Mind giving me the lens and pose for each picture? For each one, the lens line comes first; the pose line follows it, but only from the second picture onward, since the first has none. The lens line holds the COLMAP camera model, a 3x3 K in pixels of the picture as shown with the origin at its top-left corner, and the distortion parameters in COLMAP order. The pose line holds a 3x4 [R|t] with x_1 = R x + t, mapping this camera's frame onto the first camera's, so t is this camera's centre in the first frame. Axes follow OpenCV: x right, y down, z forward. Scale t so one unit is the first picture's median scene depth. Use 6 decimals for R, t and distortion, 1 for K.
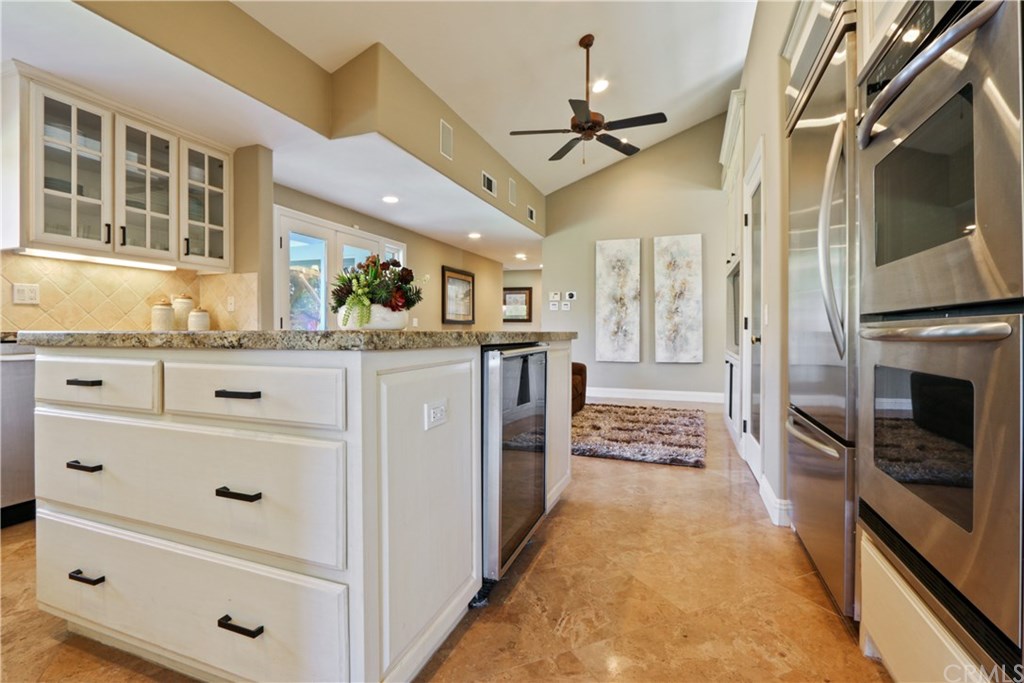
lens RADIAL K [[473.5, 0, 508.2], [0, 473.5, 345.3], [0, 0, 1]] dist [-0.018219, 0.001400]
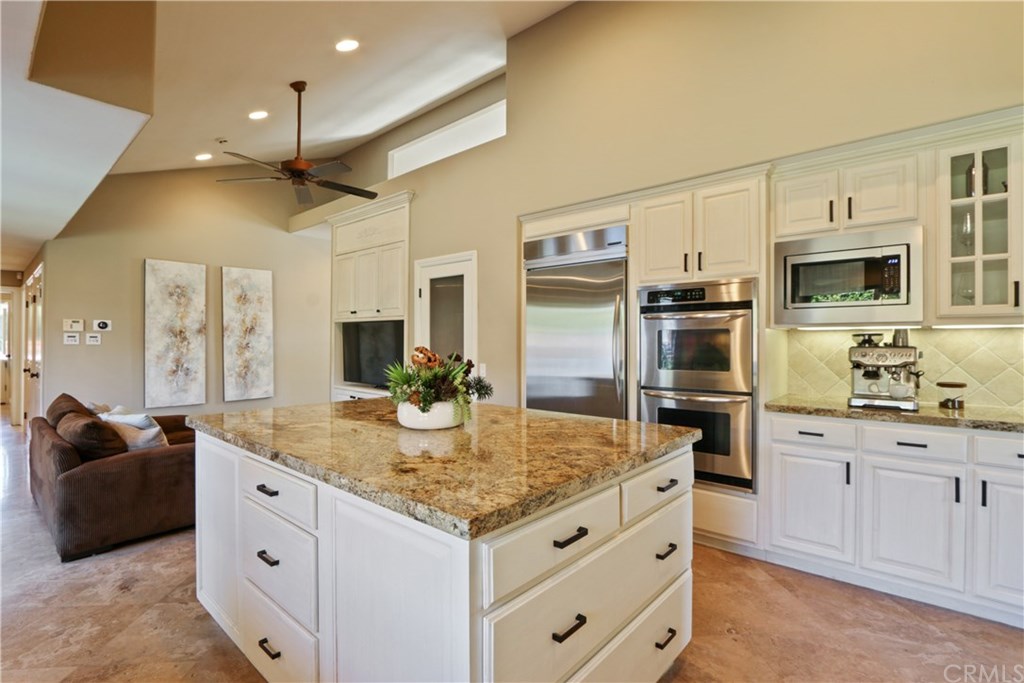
lens RADIAL K [[473.5, 0, 512.4], [0, 473.5, 341.4], [0, 0, 1]] dist [-0.018219, 0.001400]
pose [[0.341474, -0.003603, 0.939884, -0.362865], [0.028911, 0.999560, -0.006672, -0.060234], [-0.939447, 0.029451, 0.341427, 0.158565]]
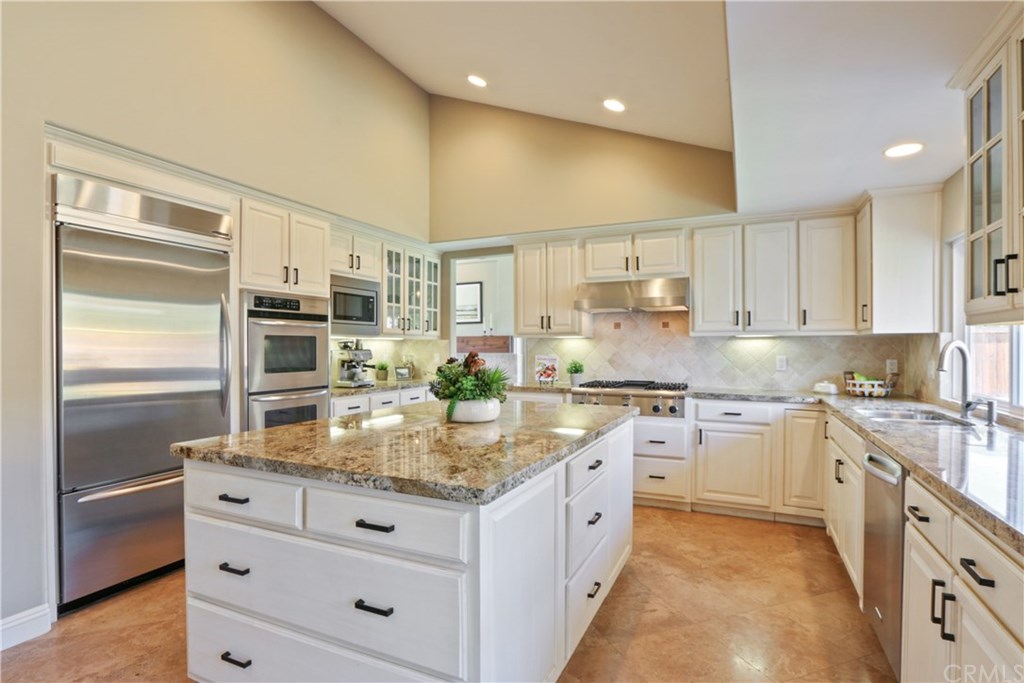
lens RADIAL K [[508.7, 0, 497.7], [0, 508.7, 349.9], [0, 0, 1]] dist [-0.019238, -0.001194]
pose [[-0.995614, -0.004251, 0.093461, -0.143254], [-0.000938, 0.999370, 0.035474, -0.074474], [-0.093553, 0.035230, -0.994991, 0.689478]]
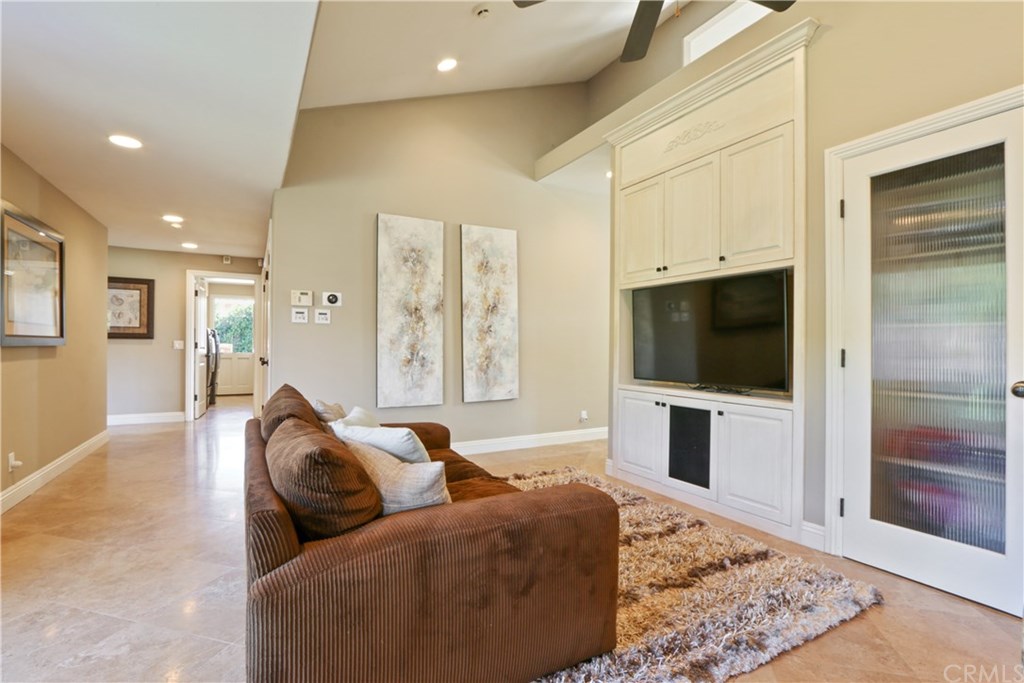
lens RADIAL K [[473.5, 0, 508.8], [0, 473.5, 342.3], [0, 0, 1]] dist [-0.018219, 0.001400]
pose [[0.646632, 0.002392, 0.762798, -0.180369], [0.024469, 0.999415, -0.023876, -0.035611], [-0.762409, 0.034103, 0.646196, 0.502308]]
